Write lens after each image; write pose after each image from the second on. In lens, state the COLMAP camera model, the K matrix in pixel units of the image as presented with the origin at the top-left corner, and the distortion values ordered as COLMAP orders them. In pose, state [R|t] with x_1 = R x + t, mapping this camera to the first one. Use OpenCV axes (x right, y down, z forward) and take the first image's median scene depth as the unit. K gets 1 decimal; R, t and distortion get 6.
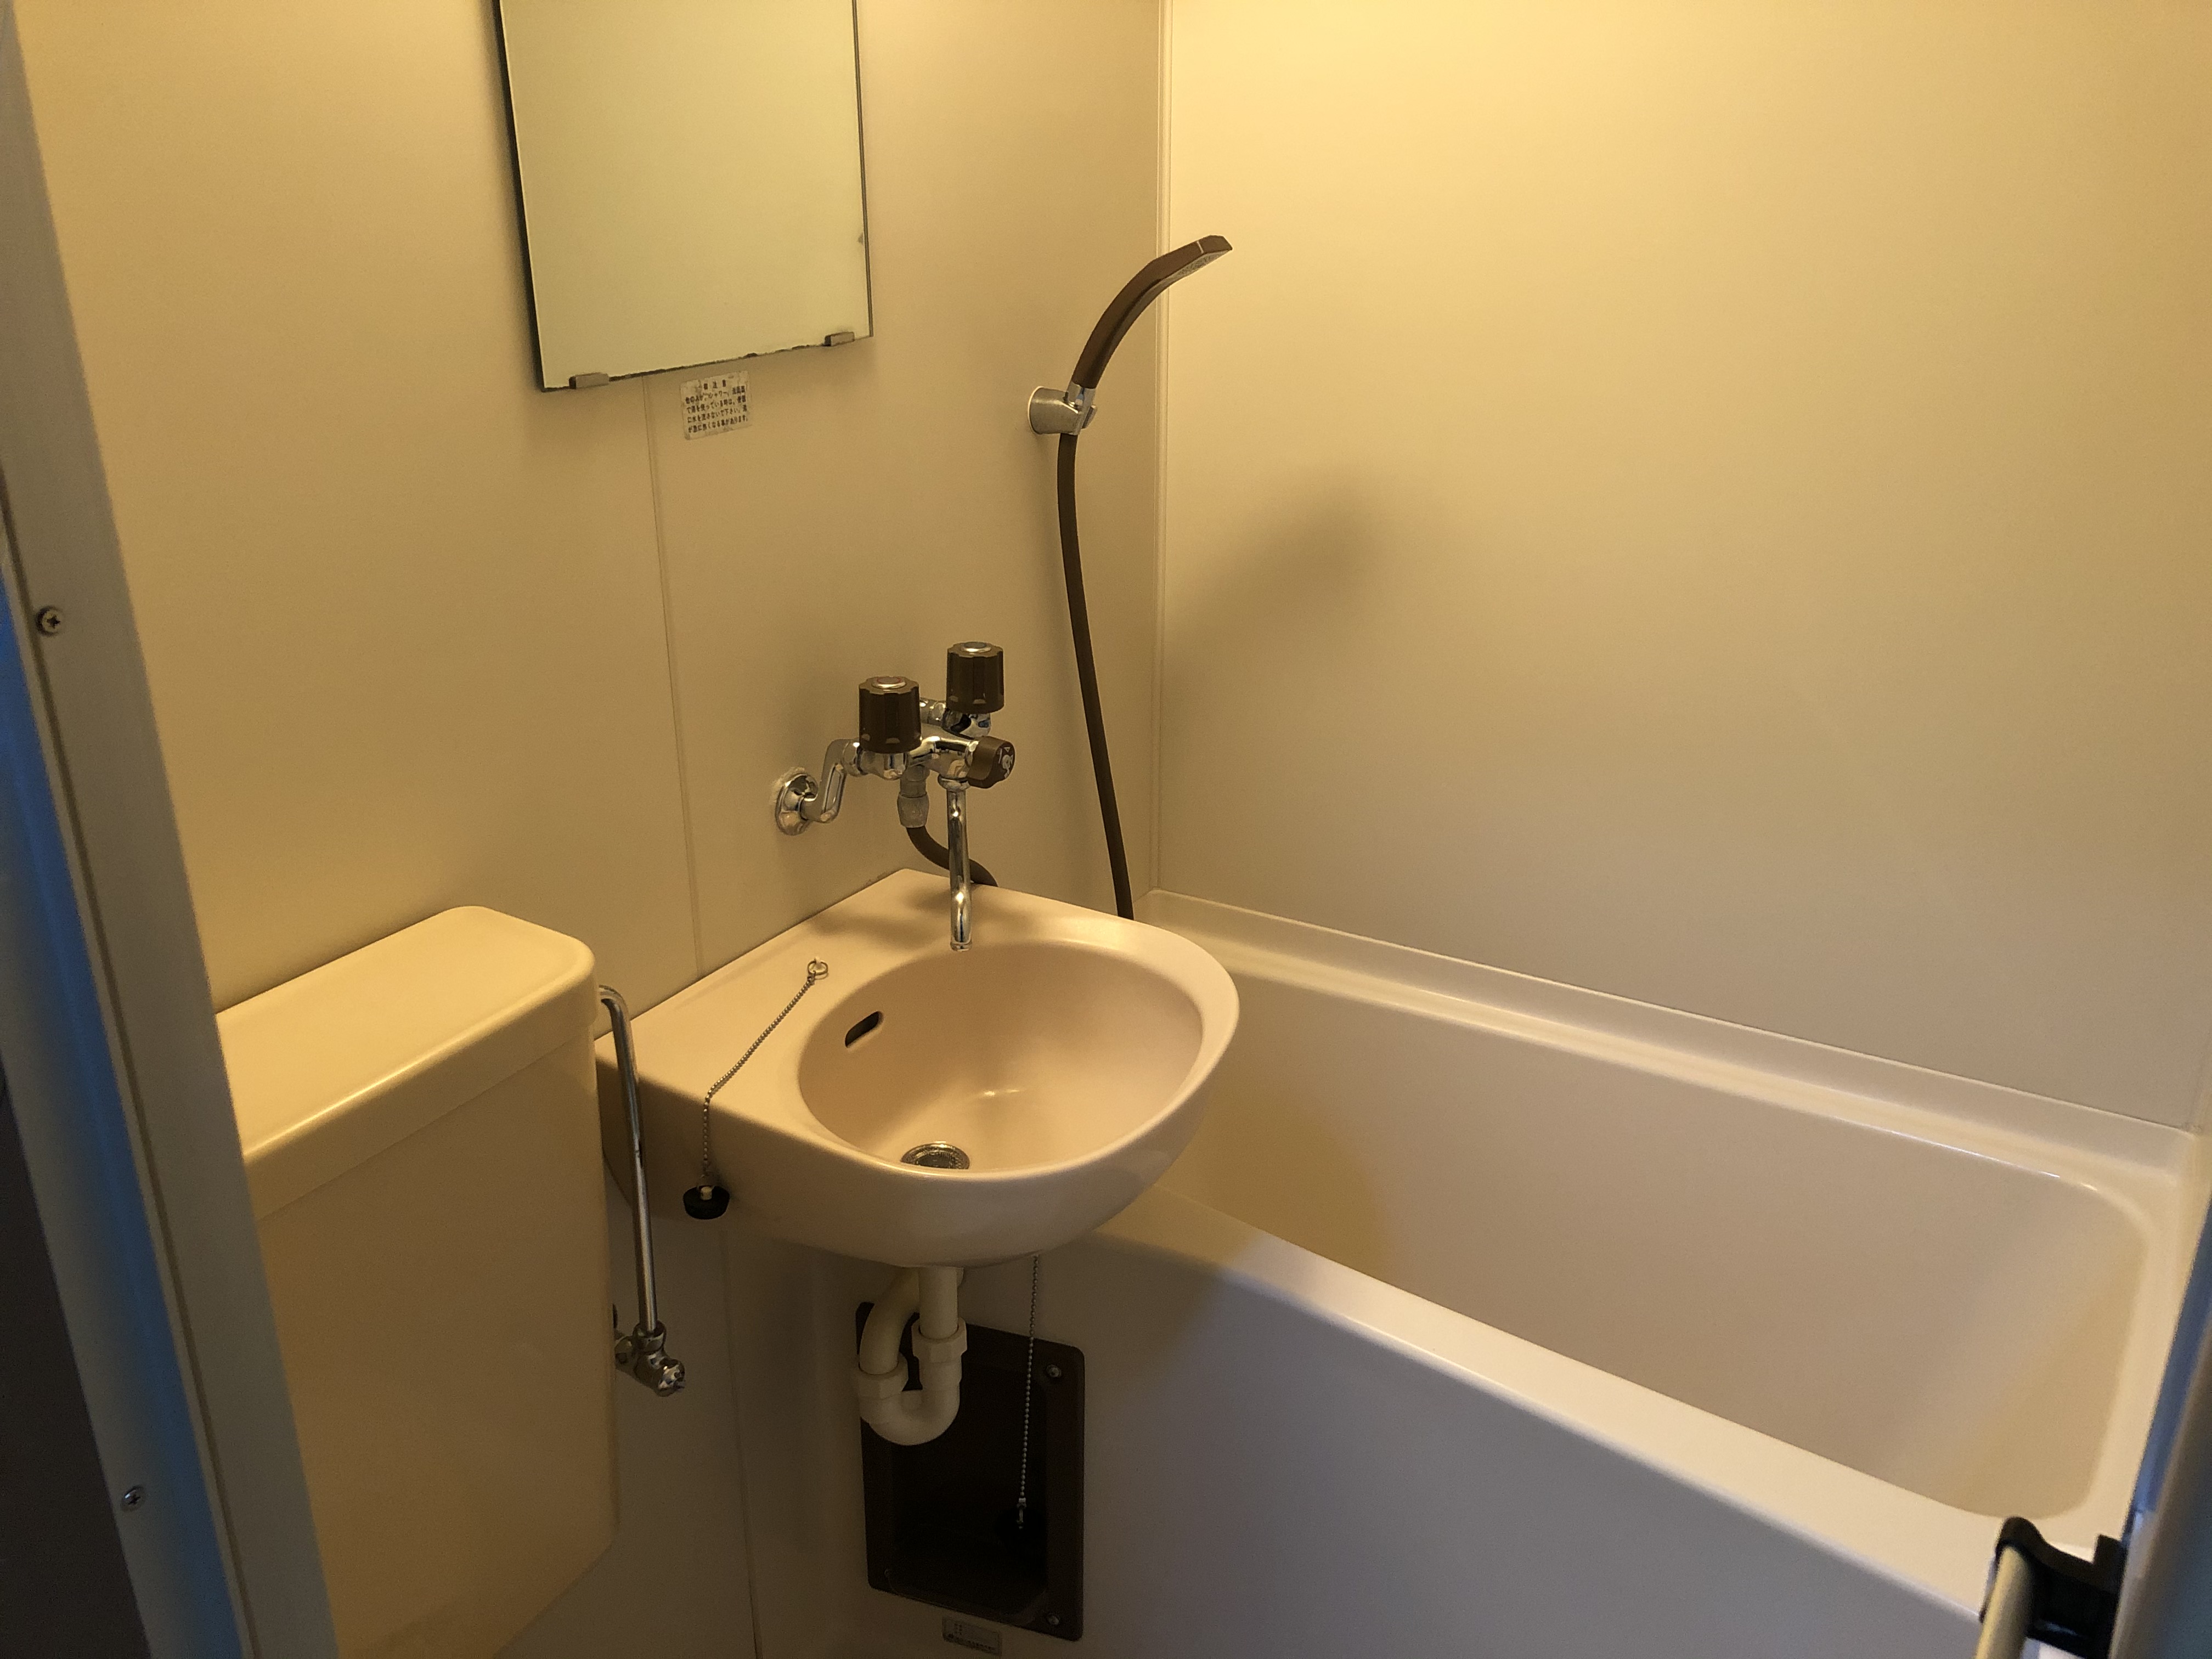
lens RADIAL K [[1828.0, 0, 1105.6], [0, 1828.0, 826.1], [0, 0, 1]] dist [0.038965, -0.043525]
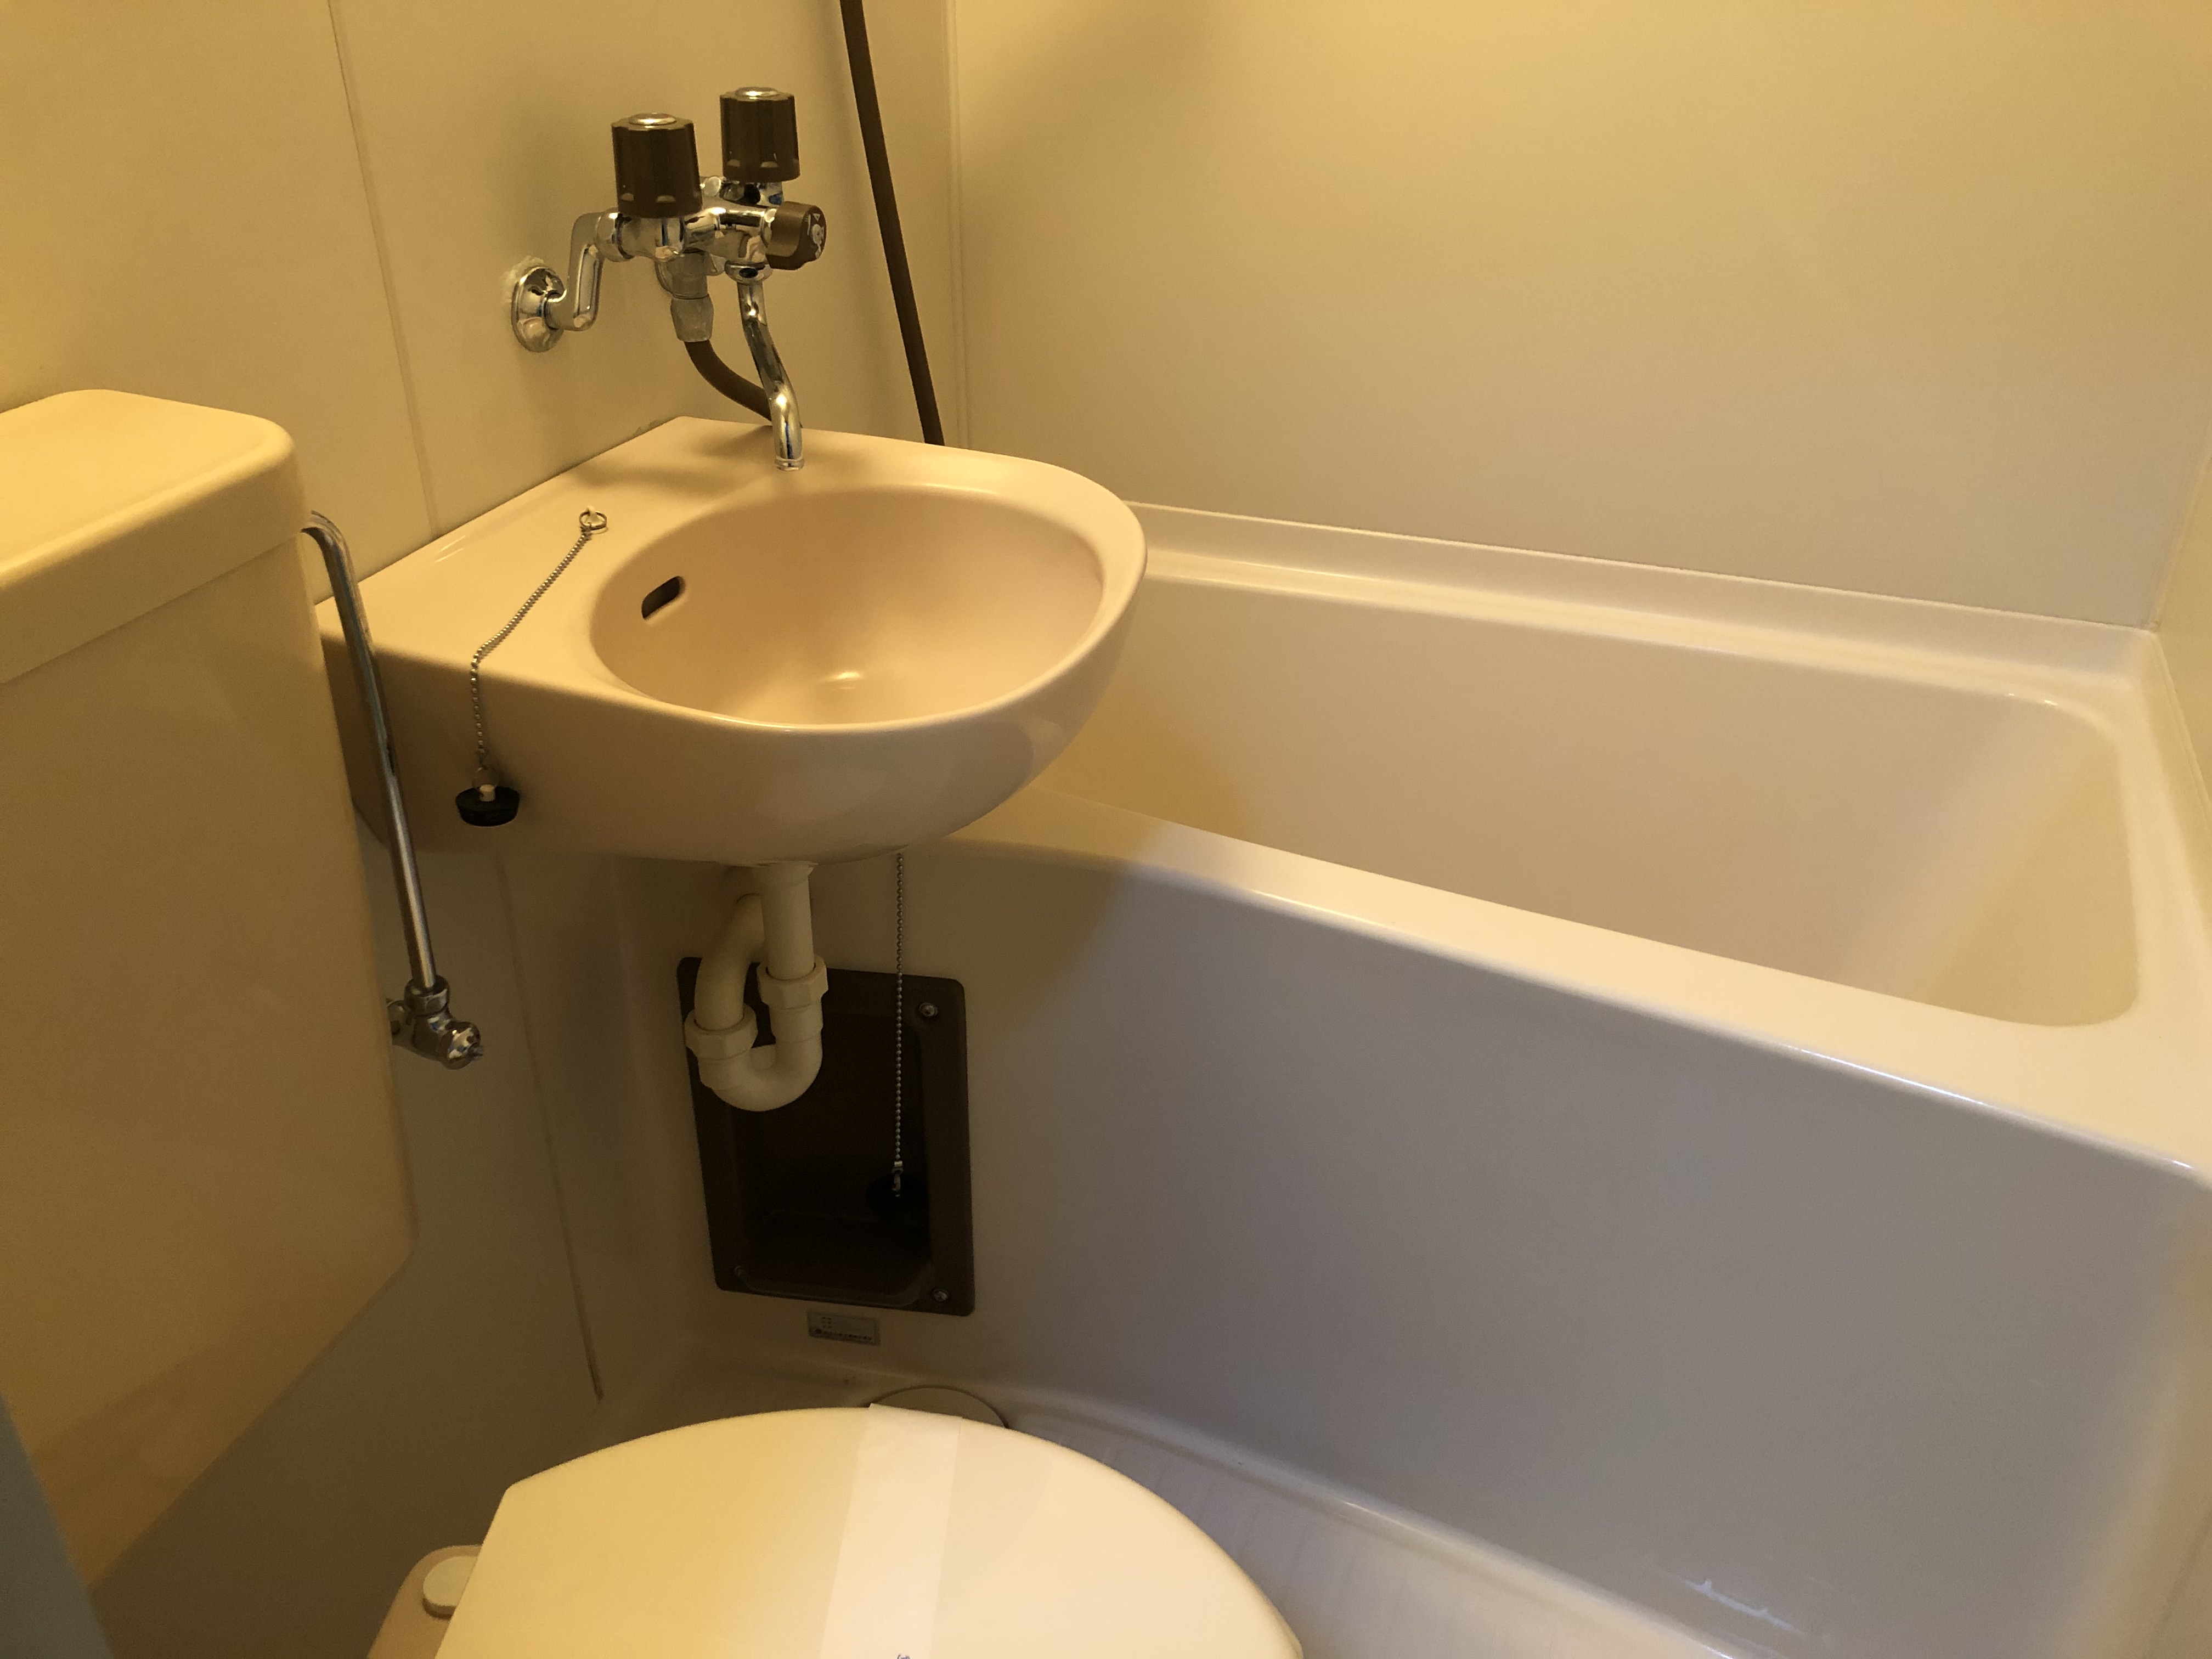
lens RADIAL K [[1828.0, 0, 1105.5], [0, 1828.0, 830.9], [0, 0, 1]] dist [0.038965, -0.043525]
pose [[0.984845, -0.087114, 0.149974, -0.071323], [0.064960, 0.987038, 0.146754, 0.105426], [-0.160815, -0.134787, 0.977738, 0.192436]]
